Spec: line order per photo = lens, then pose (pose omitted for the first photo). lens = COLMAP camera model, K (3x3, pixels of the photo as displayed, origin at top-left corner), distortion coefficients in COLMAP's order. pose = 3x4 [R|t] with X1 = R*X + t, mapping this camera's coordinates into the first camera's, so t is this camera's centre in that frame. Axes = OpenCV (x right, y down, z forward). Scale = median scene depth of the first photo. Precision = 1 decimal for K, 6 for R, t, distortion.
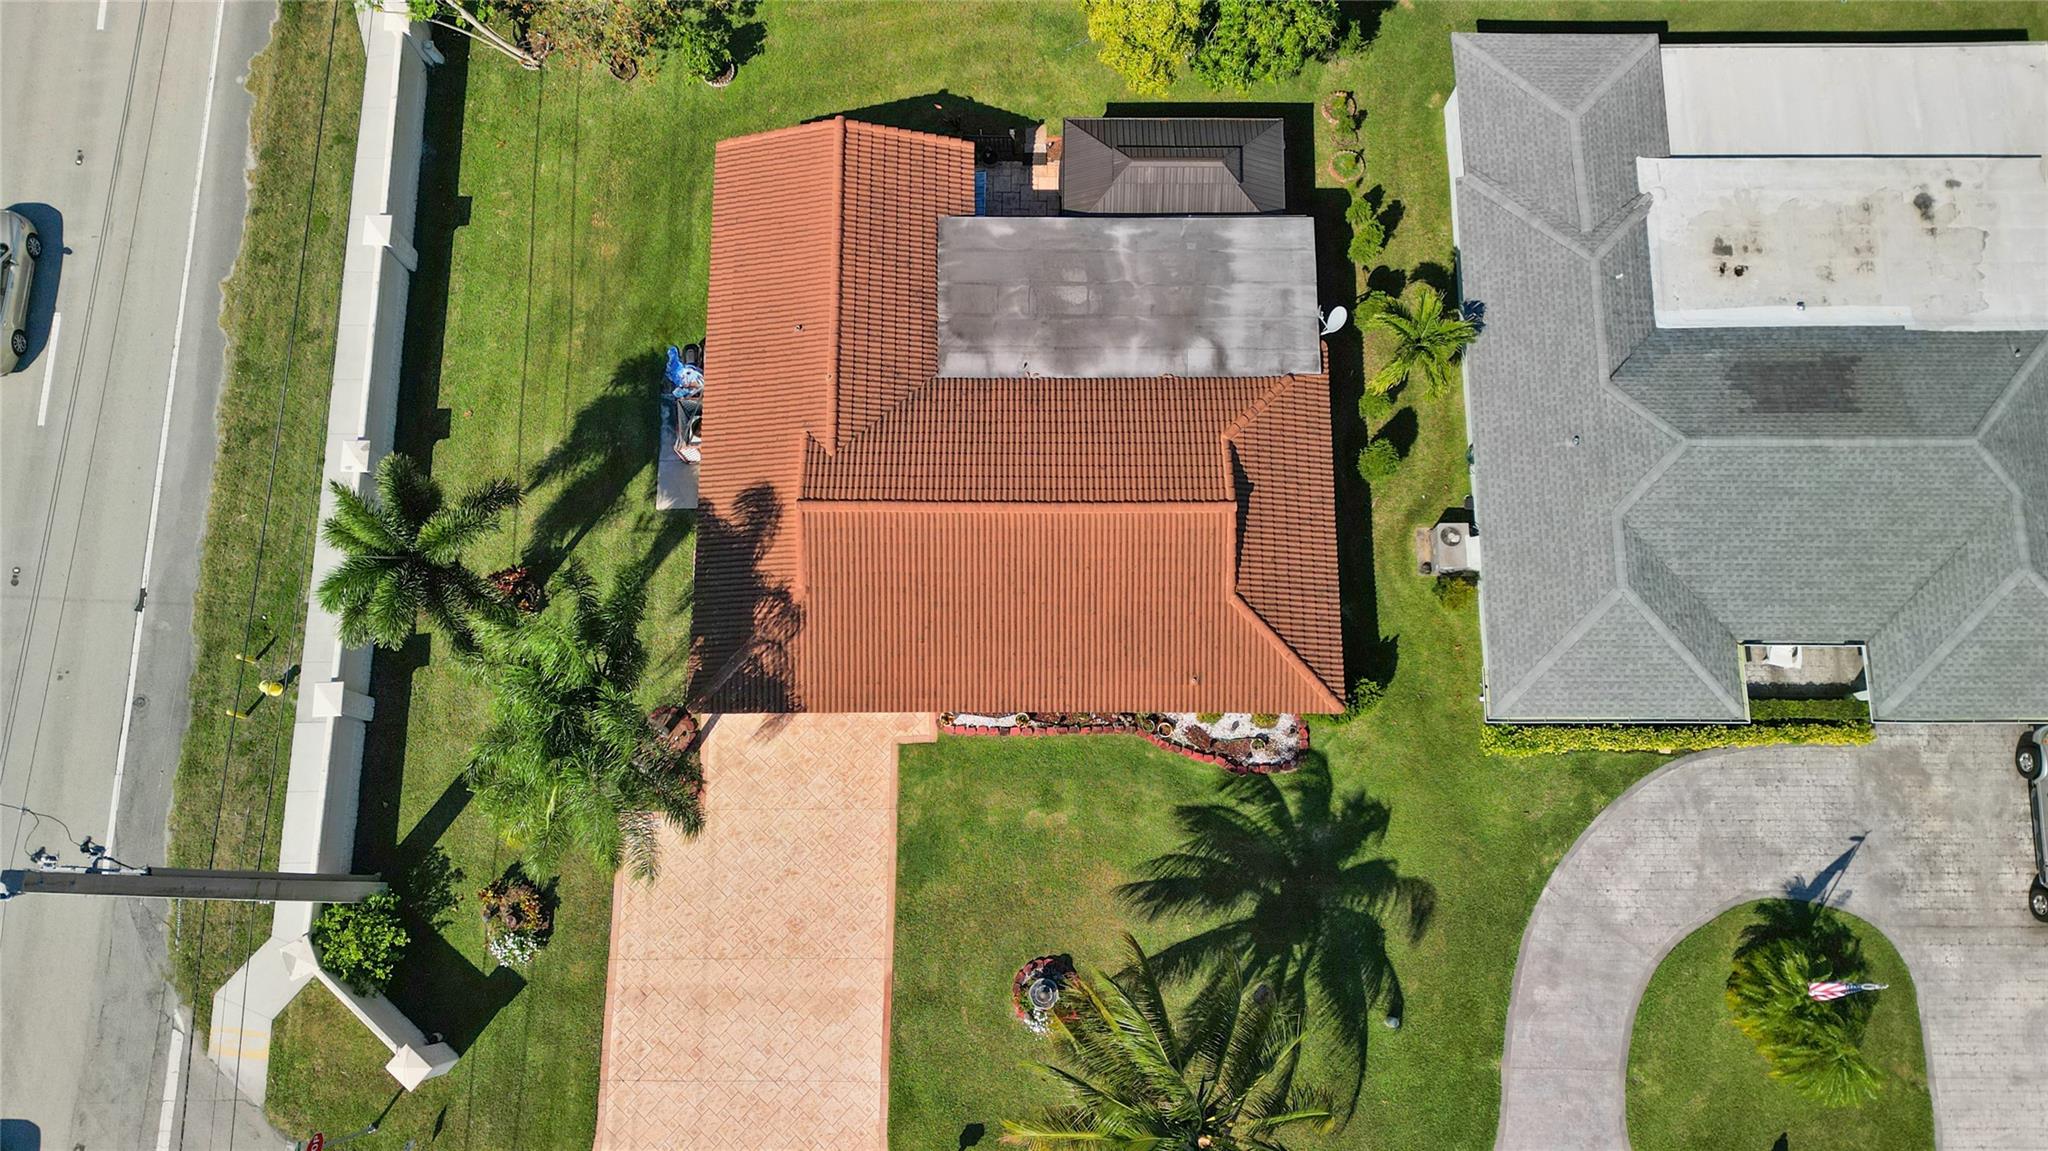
lens RADIAL K [[1438.6, 0, 1024.0], [0, 1438.6, 575.5], [0, 0, 1]] dist [0.100654, -0.121249]
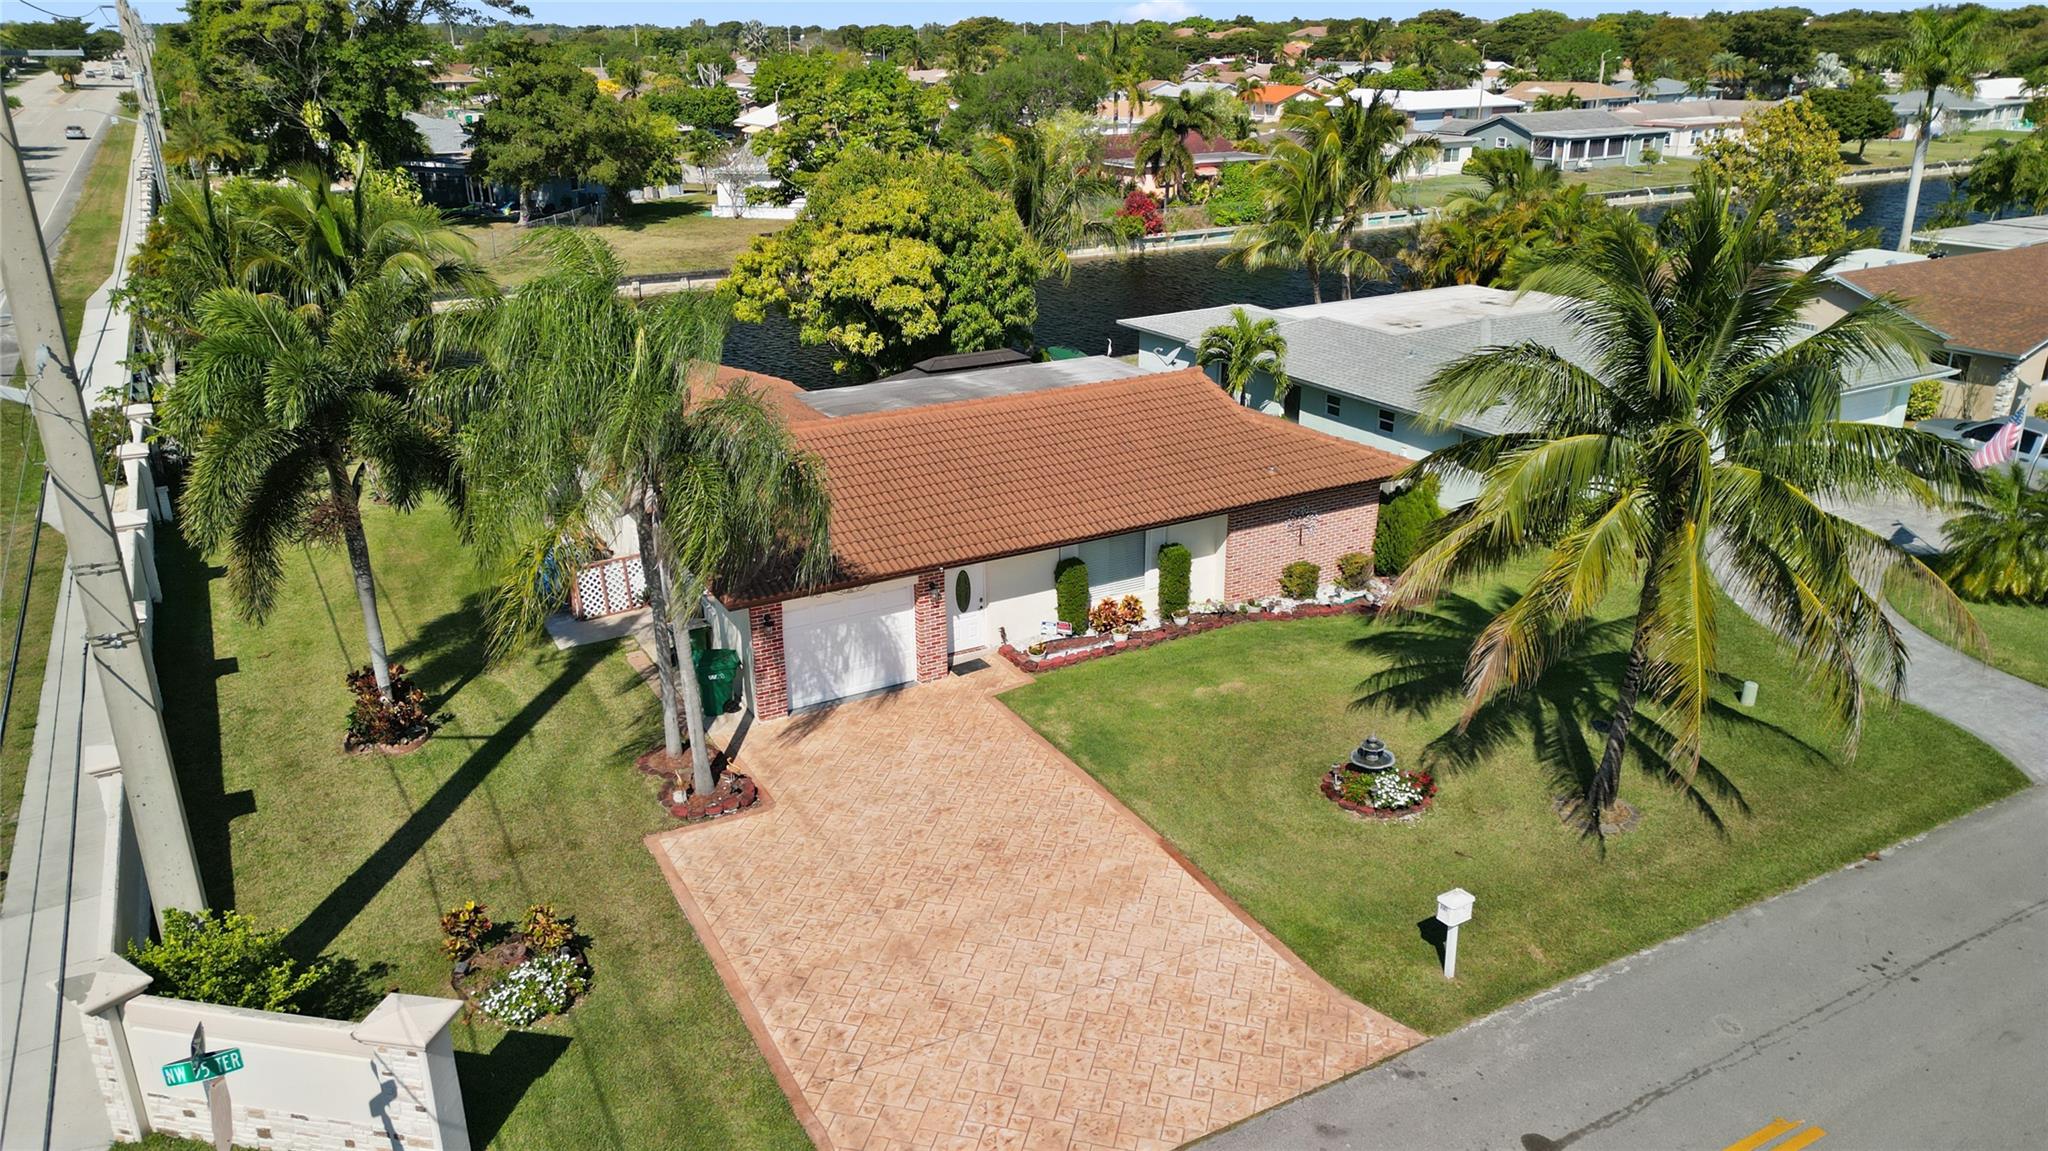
lens RADIAL K [[1438.6, 0, 1024.0], [0, 1438.6, 575.5], [0, 0, 1]] dist [0.100654, -0.121249]
pose [[0.872879, -0.179446, 0.453742, -0.402830], [0.478566, 0.496227, -0.724385, 0.636575], [-0.095171, 0.849446, 0.519022, 0.585603]]
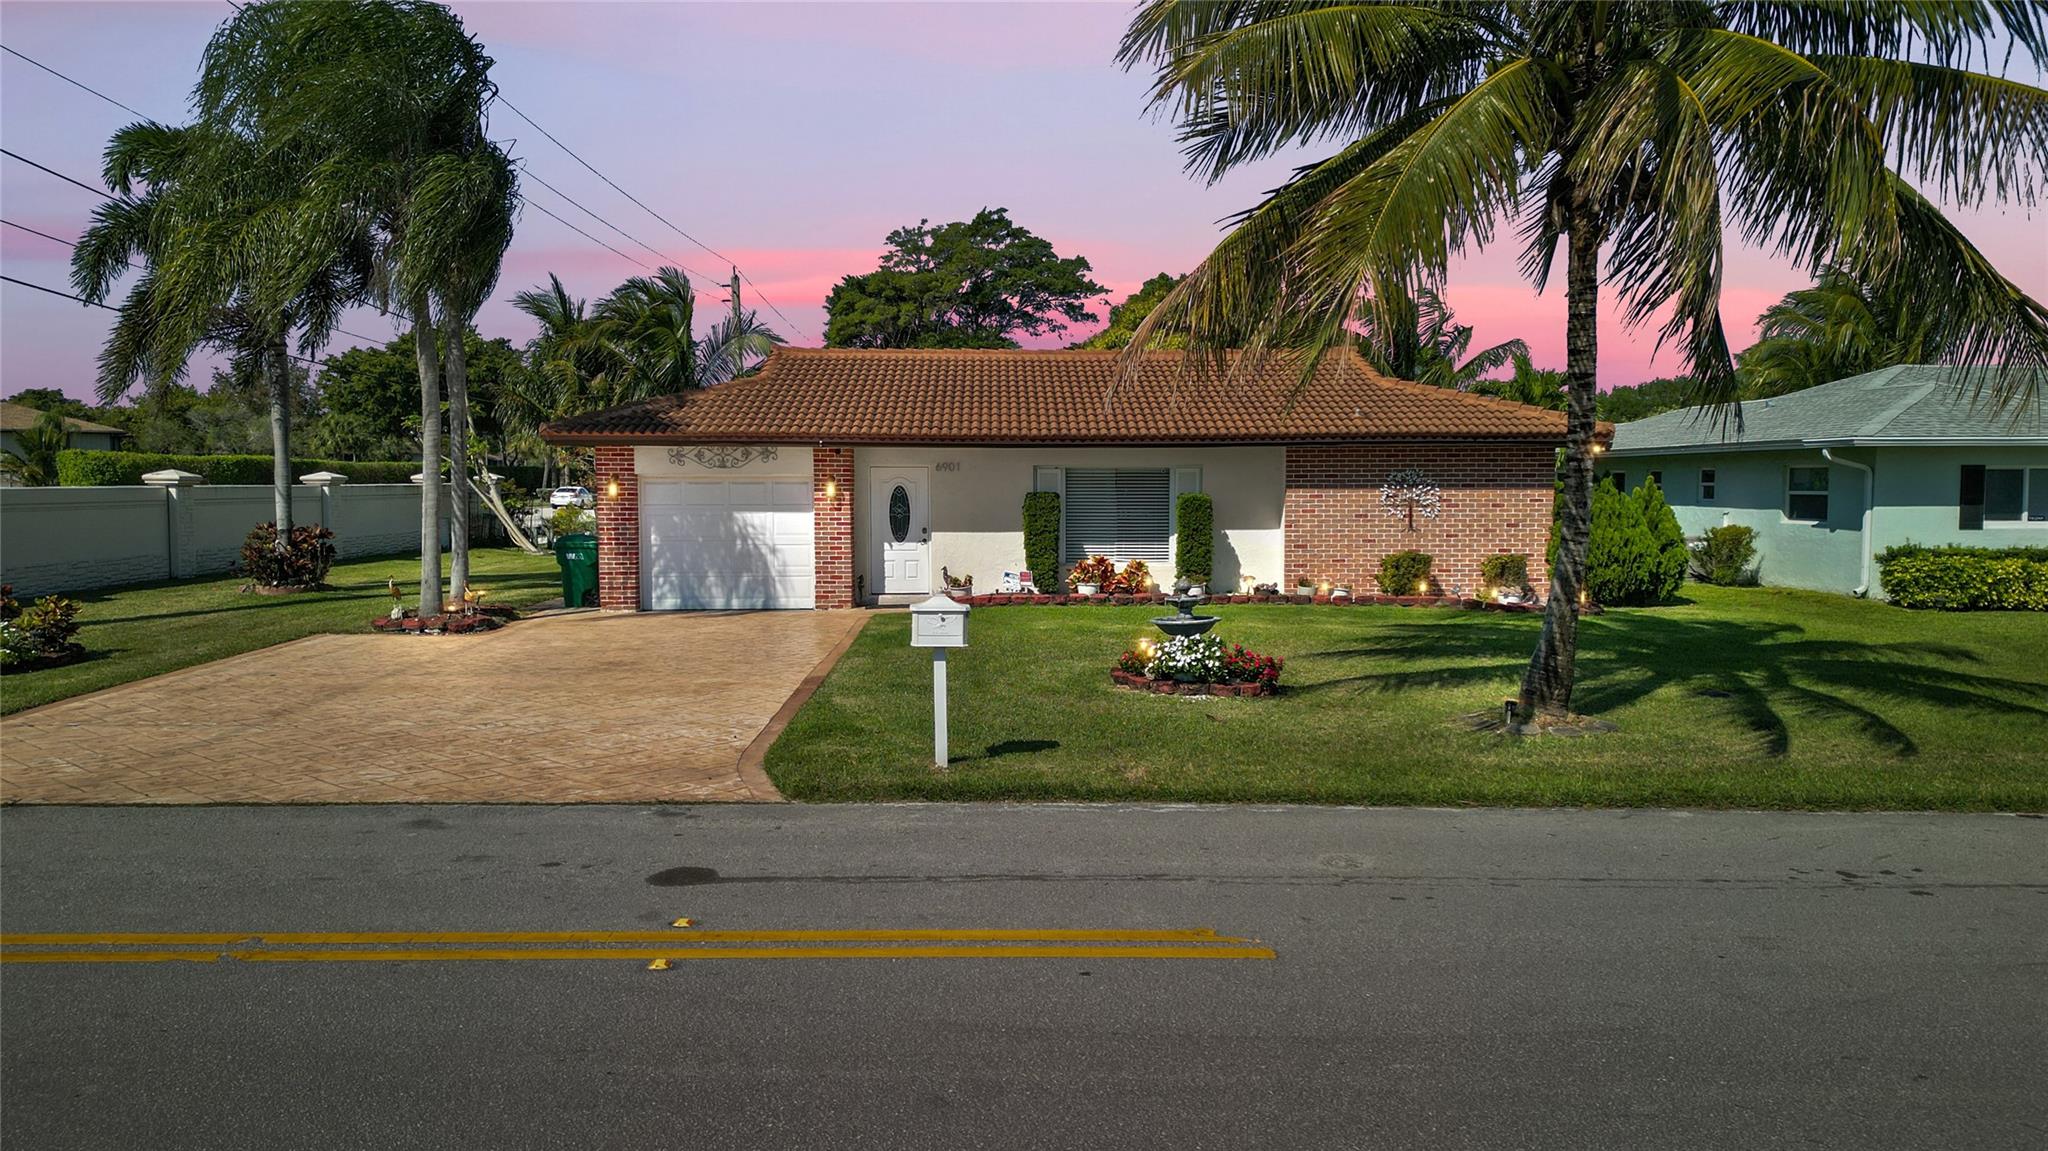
lens RADIAL K [[1438.6, 0, 1024.0], [0, 1438.6, 575.5], [0, 0, 1]] dist [0.100654, -0.121249]
pose [[0.999742, -0.002064, 0.022613, -0.042105], [0.022305, 0.275901, -0.960927, 0.669239], [-0.004256, 0.961184, 0.275876, 0.852114]]
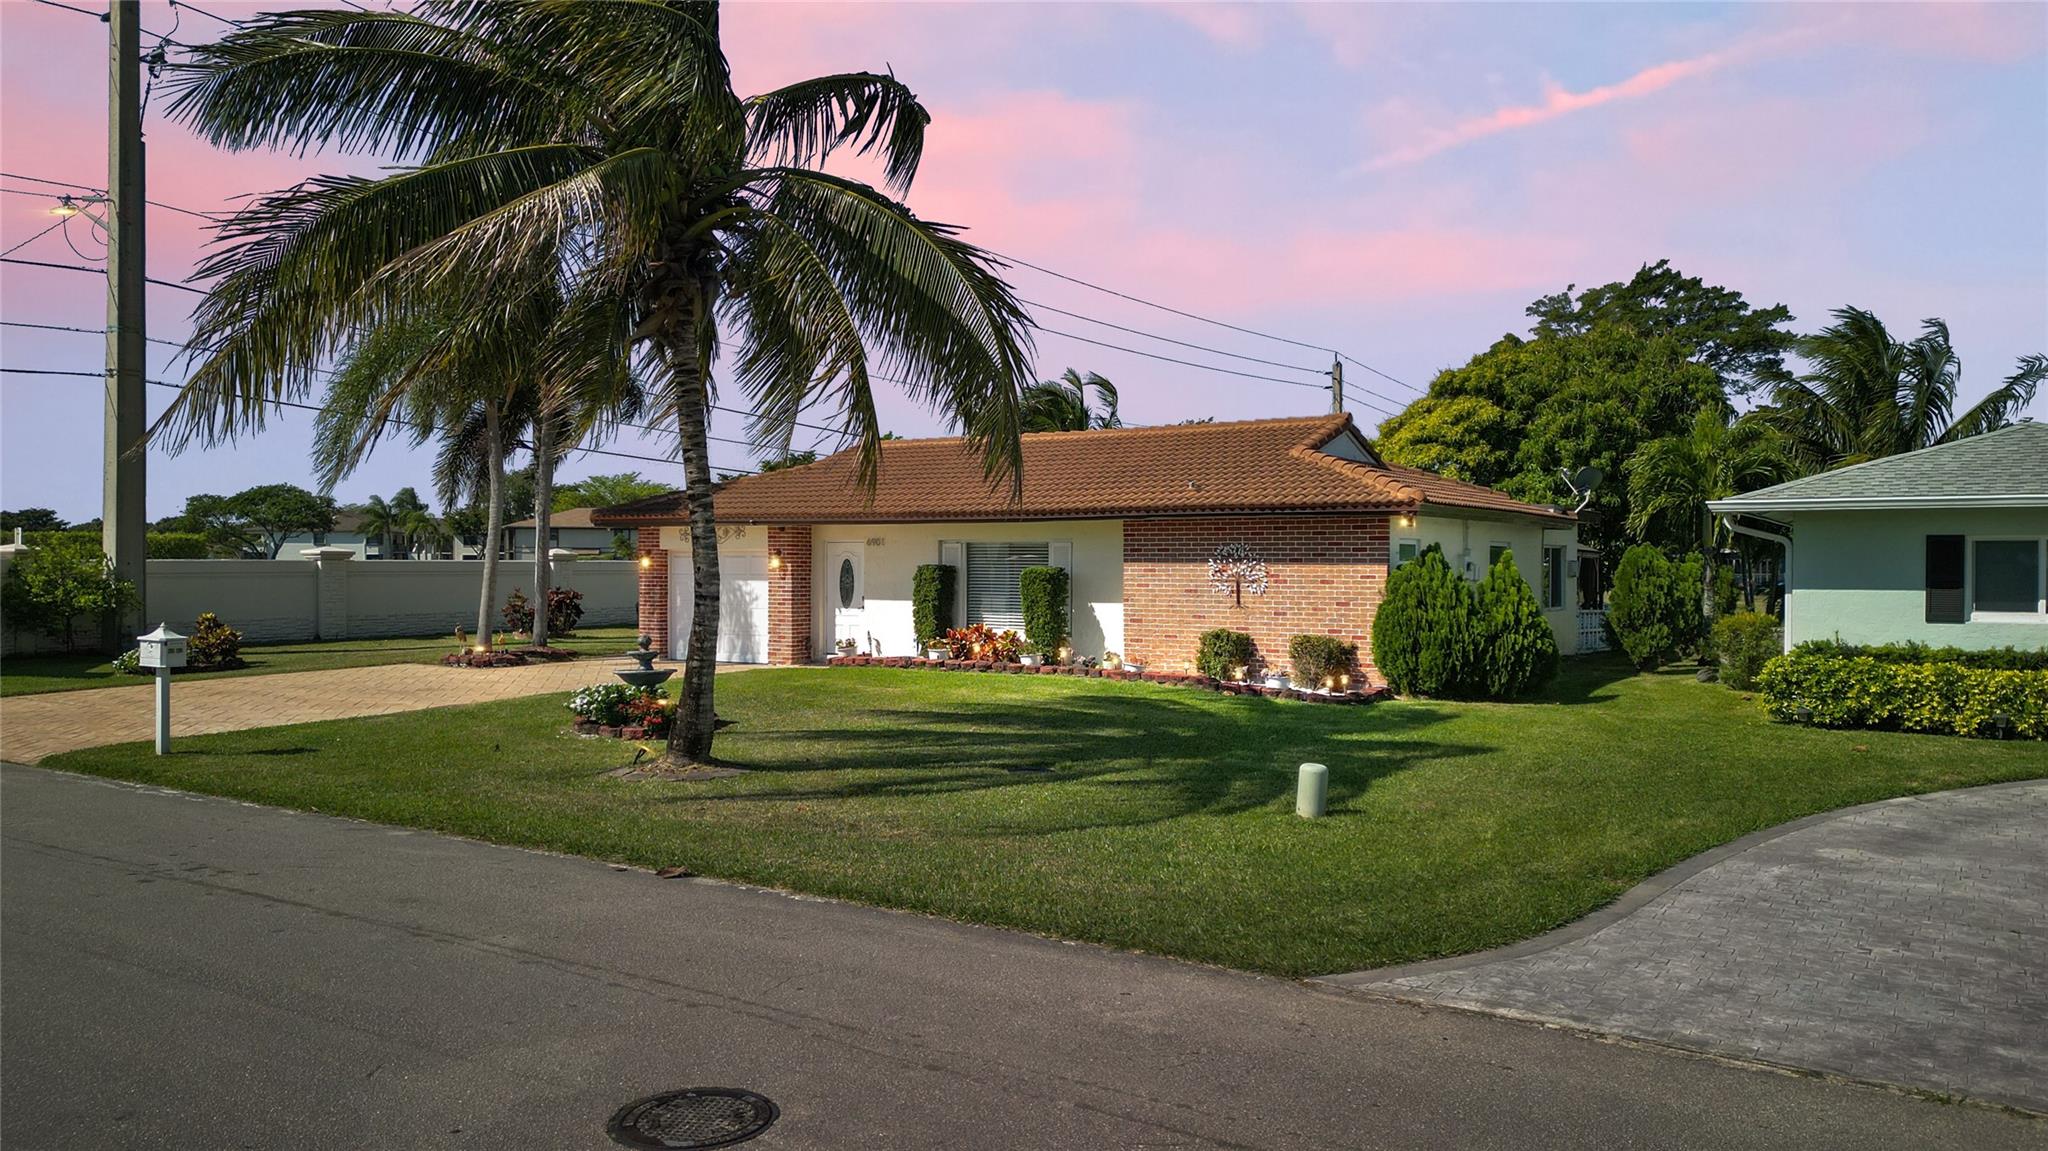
lens RADIAL K [[1438.6, 0, 1024.0], [0, 1438.6, 575.5], [0, 0, 1]] dist [0.100654, -0.121249]
pose [[0.843156, 0.007249, -0.537620, 0.369628], [-0.526162, 0.216880, -0.822263, 0.596953], [0.110639, 0.976171, 0.186678, 0.872214]]
